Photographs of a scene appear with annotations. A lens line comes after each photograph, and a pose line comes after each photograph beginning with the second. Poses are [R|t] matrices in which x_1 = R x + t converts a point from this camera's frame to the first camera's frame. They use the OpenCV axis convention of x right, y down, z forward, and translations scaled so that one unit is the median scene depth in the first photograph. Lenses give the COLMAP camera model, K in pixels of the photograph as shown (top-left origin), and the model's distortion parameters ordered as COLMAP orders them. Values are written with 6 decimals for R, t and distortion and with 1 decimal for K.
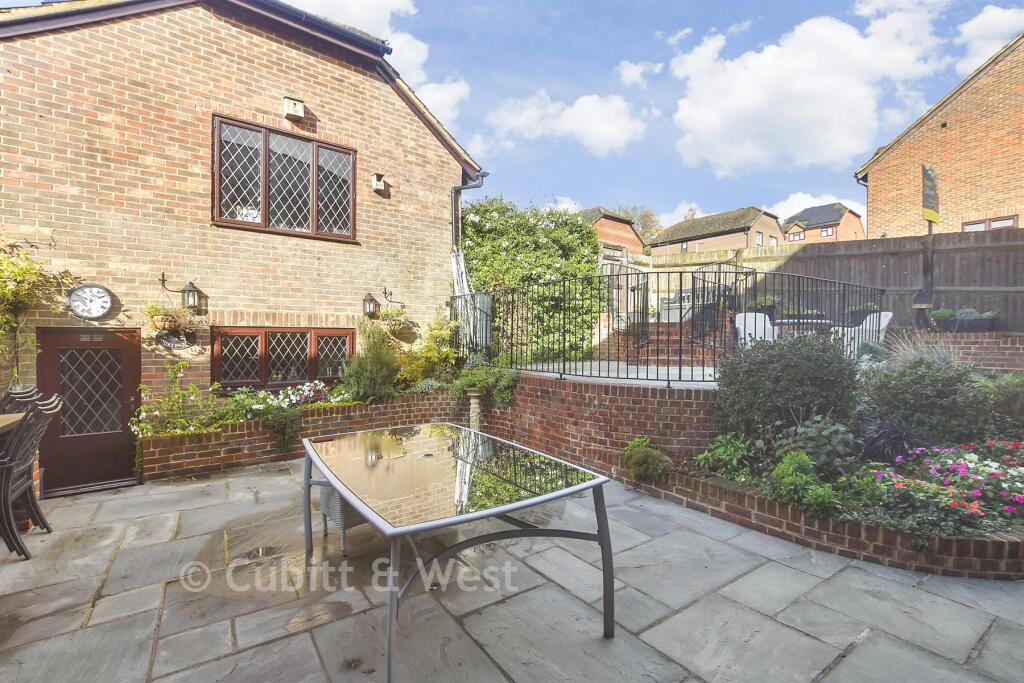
lens RADIAL K [[463.1, 0, 511.7], [0, 463.1, 341.7], [0, 0, 1]] dist [-0.015388, 0.000198]
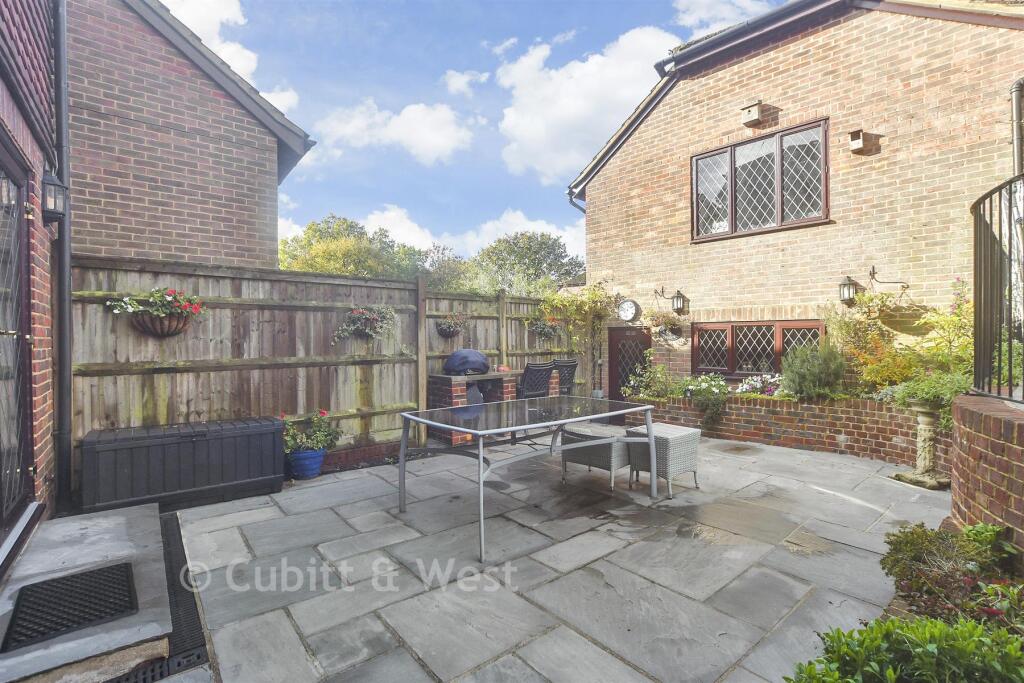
lens RADIAL K [[463.1, 0, 513.0], [0, 463.1, 342.8], [0, 0, 1]] dist [-0.015388, 0.000198]
pose [[0.092067, 0.003467, -0.995747, 0.543261], [-0.004775, 0.999984, 0.003040, 0.018901], [0.995741, 0.004475, 0.092082, 0.363276]]
